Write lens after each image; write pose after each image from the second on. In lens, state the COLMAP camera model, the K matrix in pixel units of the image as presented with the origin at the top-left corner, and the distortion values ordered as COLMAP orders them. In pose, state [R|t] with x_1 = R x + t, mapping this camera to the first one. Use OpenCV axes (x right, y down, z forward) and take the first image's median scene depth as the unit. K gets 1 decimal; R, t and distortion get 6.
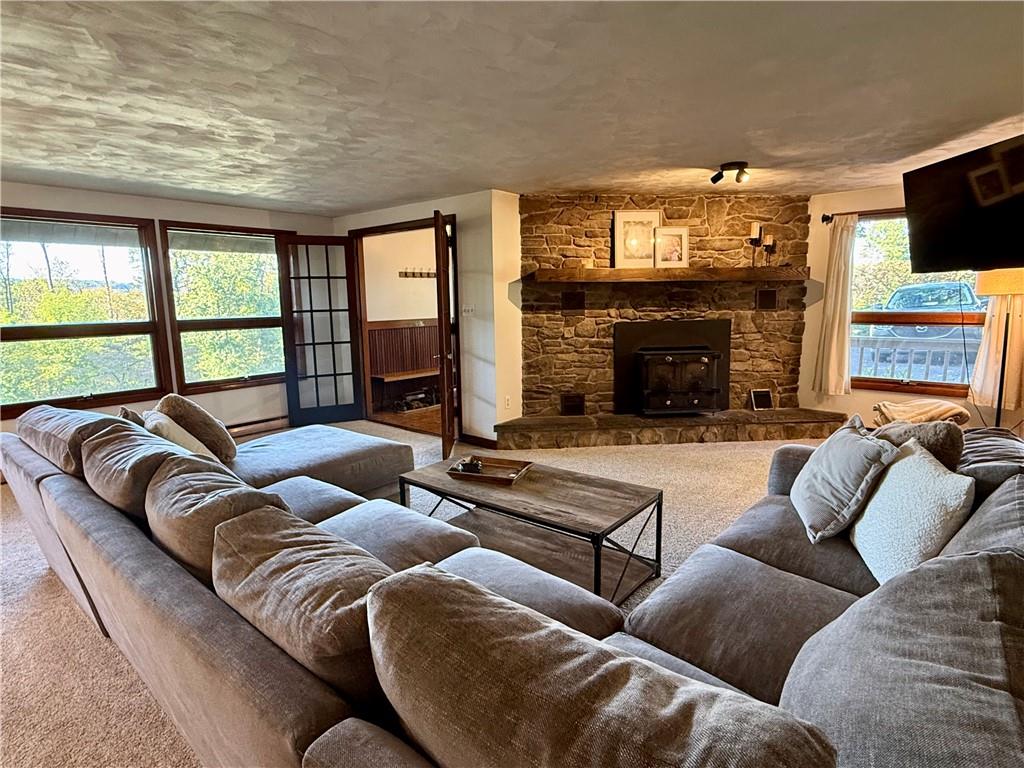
lens RADIAL K [[548.0, 0, 512.0], [0, 548.0, 384.0], [0, 0, 1]] dist [-0.004166, 0.000239]
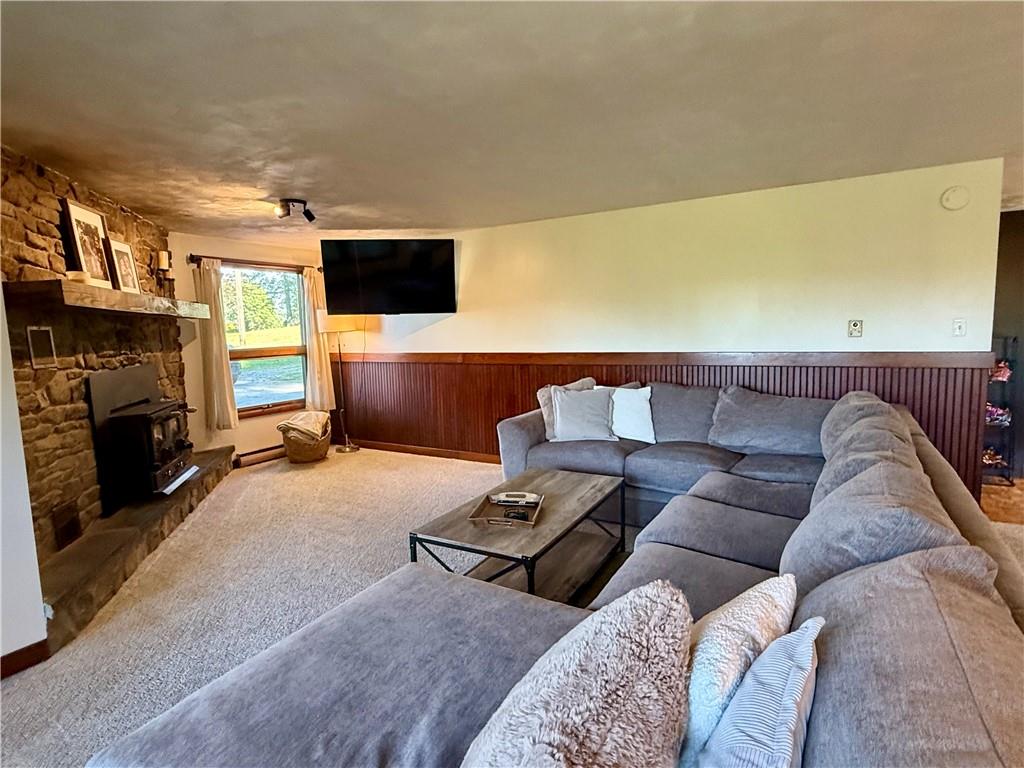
lens RADIAL K [[548.0, 0, 512.0], [0, 548.0, 384.0], [0, 0, 1]] dist [-0.004166, 0.000239]
pose [[-0.182964, -0.081987, 0.979695, -0.517413], [0.182018, 0.976463, 0.115710, -0.086220], [-0.966123, 0.199492, -0.163735, 0.629866]]
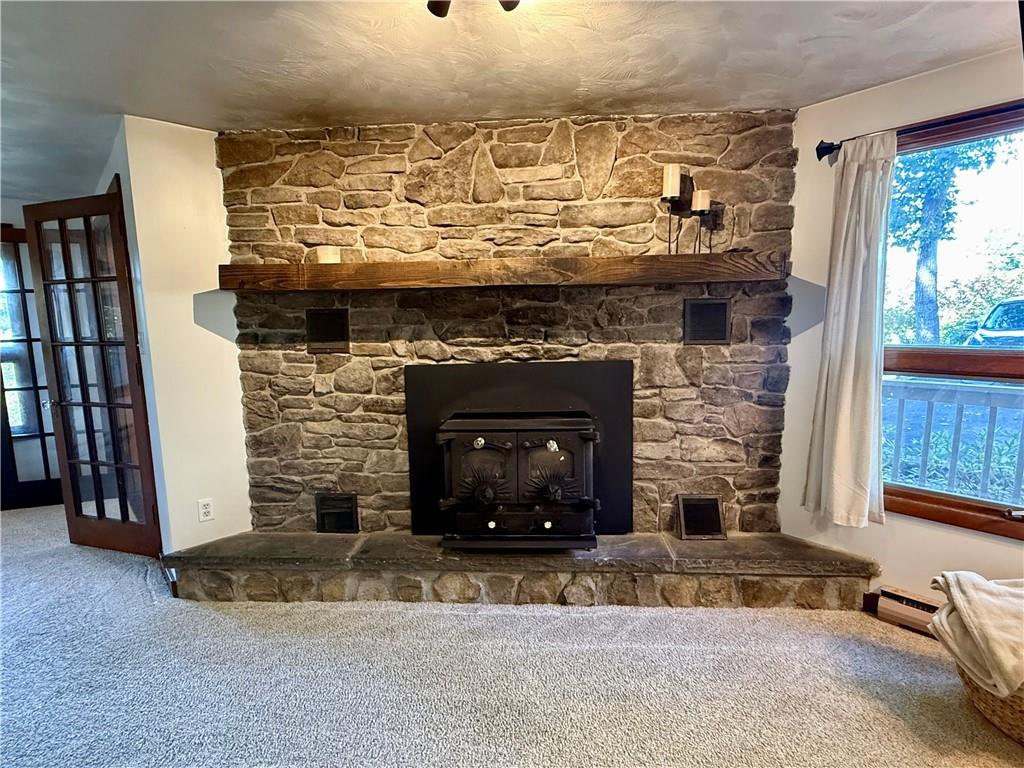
lens RADIAL K [[519.6, 0, 512.0], [0, 519.6, 384.0], [0, 0, 1]] dist [-0.002103, -0.000897]
pose [[0.989795, 0.012904, -0.141914, 0.362724], [-0.016226, 0.999620, -0.022280, -0.084450], [0.141572, 0.024355, 0.989628, 0.510740]]
